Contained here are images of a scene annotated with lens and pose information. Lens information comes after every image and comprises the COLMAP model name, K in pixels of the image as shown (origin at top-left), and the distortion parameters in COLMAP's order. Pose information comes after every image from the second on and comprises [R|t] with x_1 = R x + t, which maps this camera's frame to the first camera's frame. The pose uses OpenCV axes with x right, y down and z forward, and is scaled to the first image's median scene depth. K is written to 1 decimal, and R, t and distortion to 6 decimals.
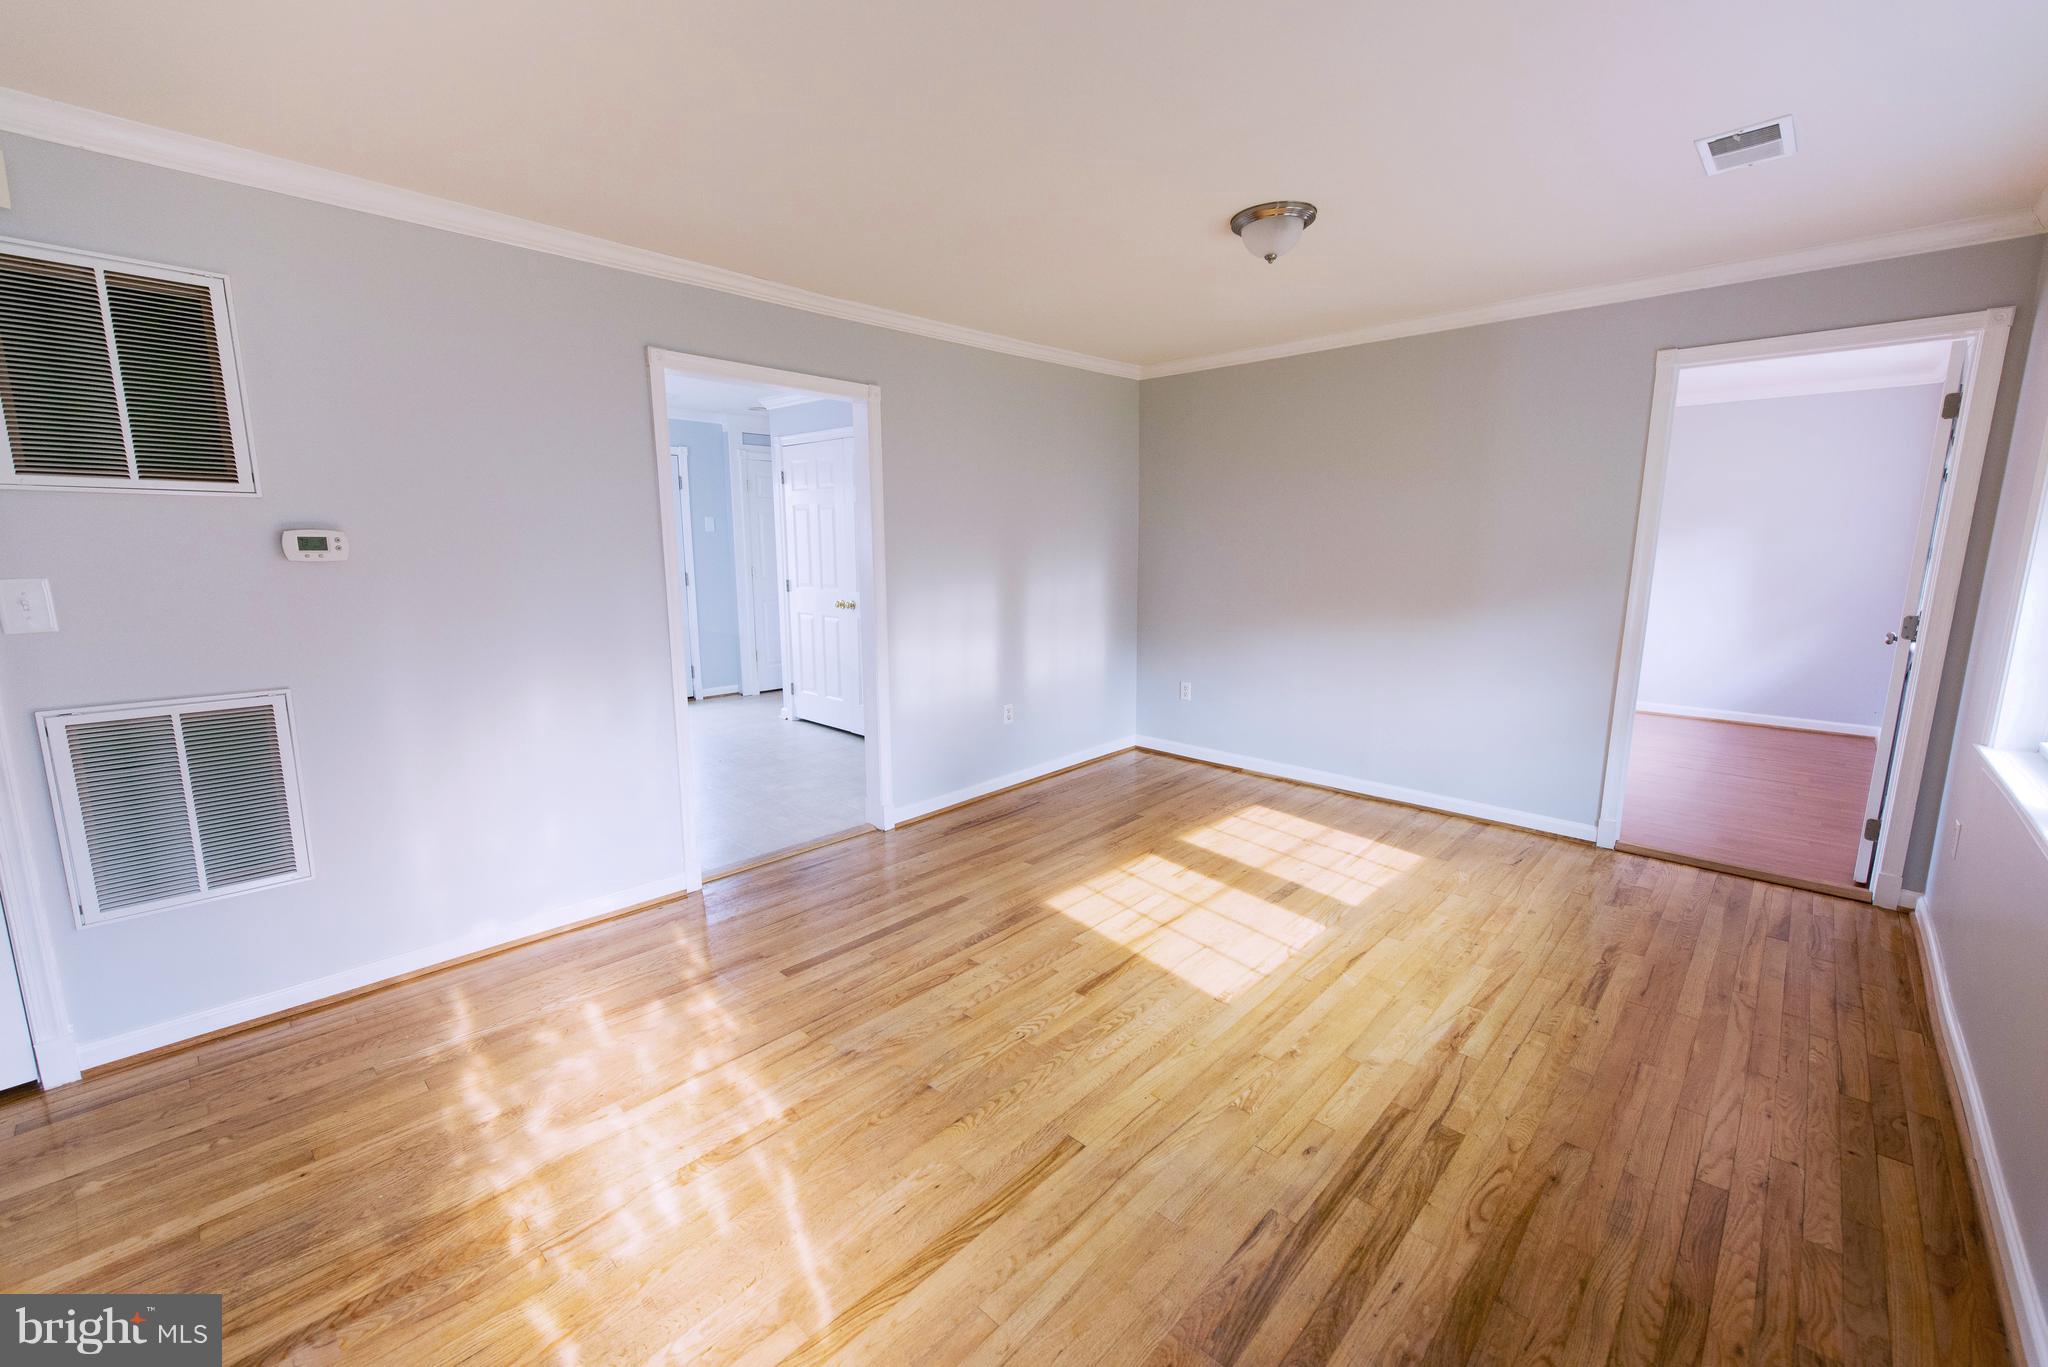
lens RADIAL K [[799.0, 0, 1027.9], [0, 799.0, 679.1], [0, 0, 1]] dist [0.014119, 0.000032]
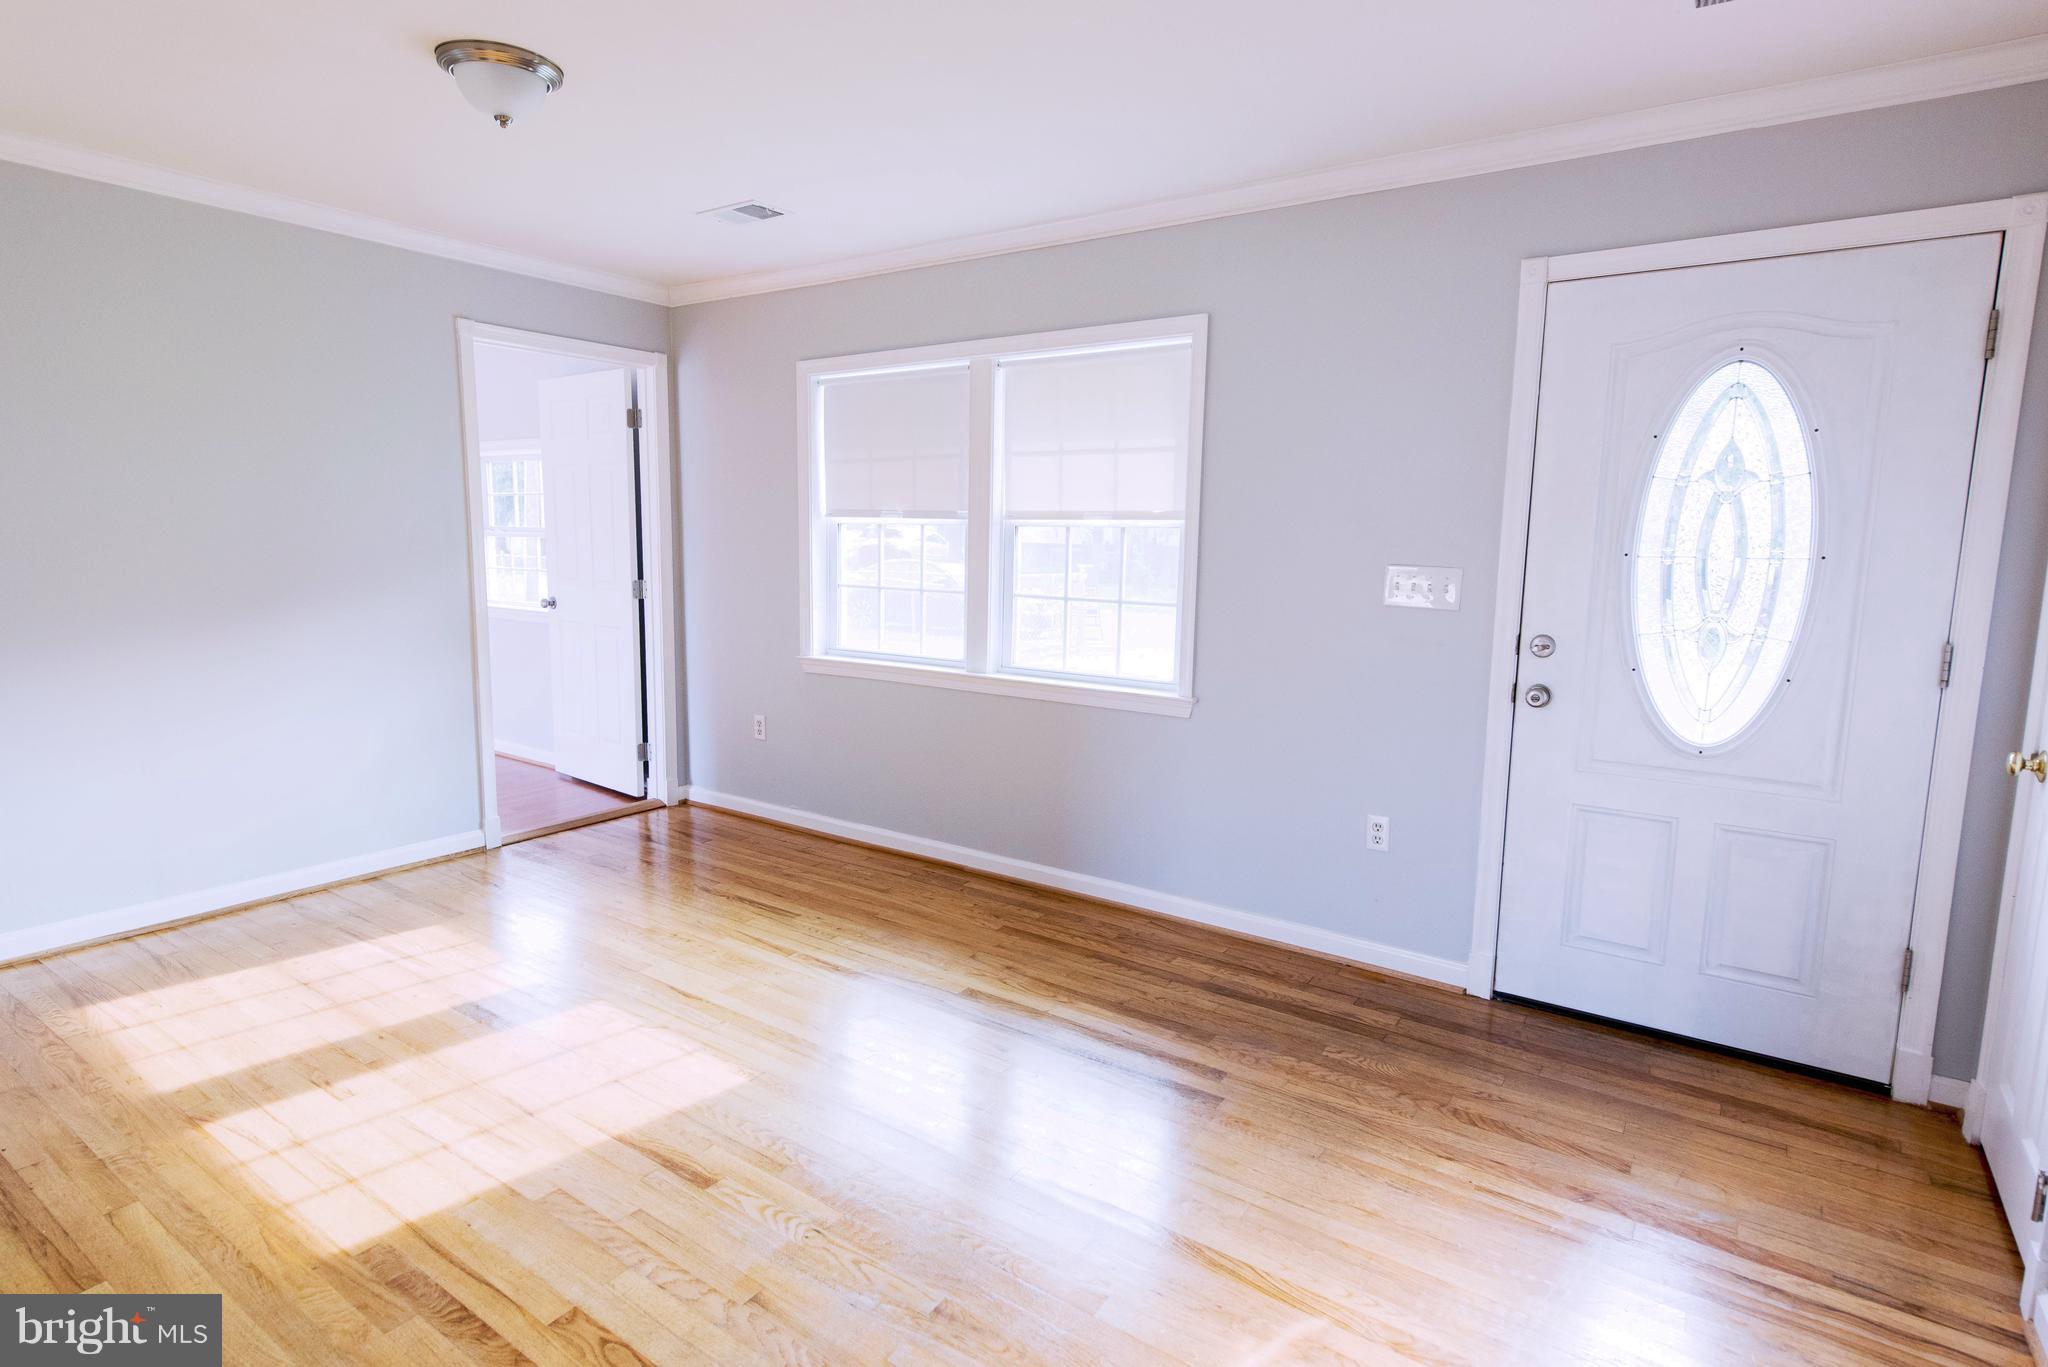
lens RADIAL K [[1100.6, 0, 975.2], [0, 1100.6, 673.7], [0, 0, 1]] dist [0.019824, -0.001670]
pose [[-0.125324, -0.131437, 0.983371, -0.846831], [0.153643, 0.976656, 0.150120, -0.133178], [-0.980147, 0.169901, -0.102204, 0.839797]]
